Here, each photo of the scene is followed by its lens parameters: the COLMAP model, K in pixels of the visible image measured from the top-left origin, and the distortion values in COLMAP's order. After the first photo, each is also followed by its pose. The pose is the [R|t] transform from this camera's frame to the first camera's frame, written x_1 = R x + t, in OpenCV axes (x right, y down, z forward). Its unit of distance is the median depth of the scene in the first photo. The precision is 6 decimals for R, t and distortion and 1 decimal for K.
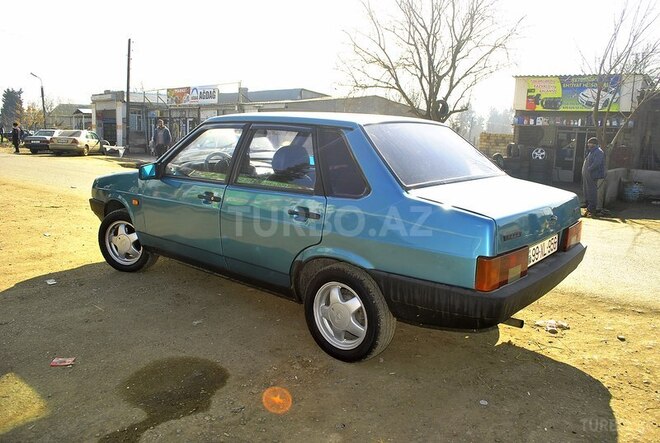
lens RADIAL K [[527.2, 0, 330.0], [0, 527.2, 221.5], [0, 0, 1]] dist [-0.057626, -0.003340]
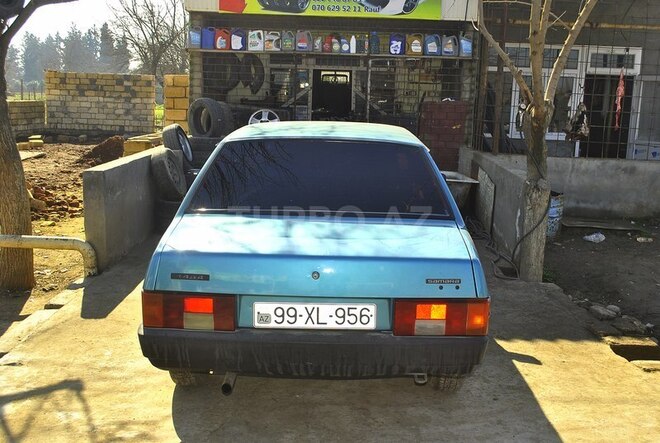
lens RADIAL K [[746.2, 0, 330.0], [0, 746.2, 221.5], [0, 0, 1]] dist [-0.016173, 0.015800]
pose [[0.775896, -0.122970, 0.618760, 0.071994], [0.102396, 0.992360, 0.068819, -0.084645], [-0.622495, 0.009962, 0.782560, 0.493904]]
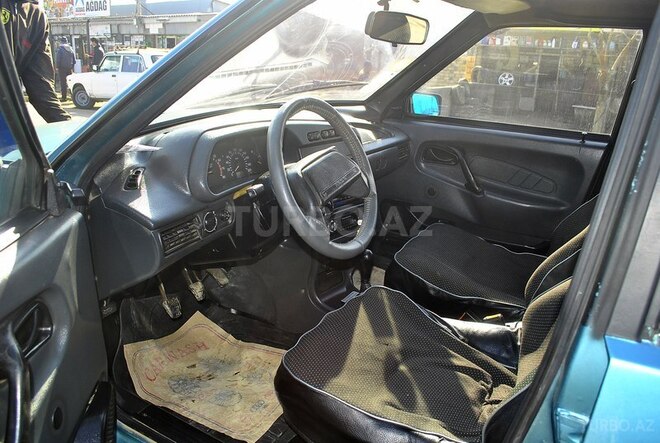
lens RADIAL K [[527.2, 0, 330.0], [0, 527.2, 221.5], [0, 0, 1]] dist [-0.057626, -0.003340]
pose [[0.981901, -0.048076, 0.183191, -0.062531], [0.021597, 0.989359, 0.143880, -0.023279], [-0.188159, -0.137319, 0.972491, 0.155426]]
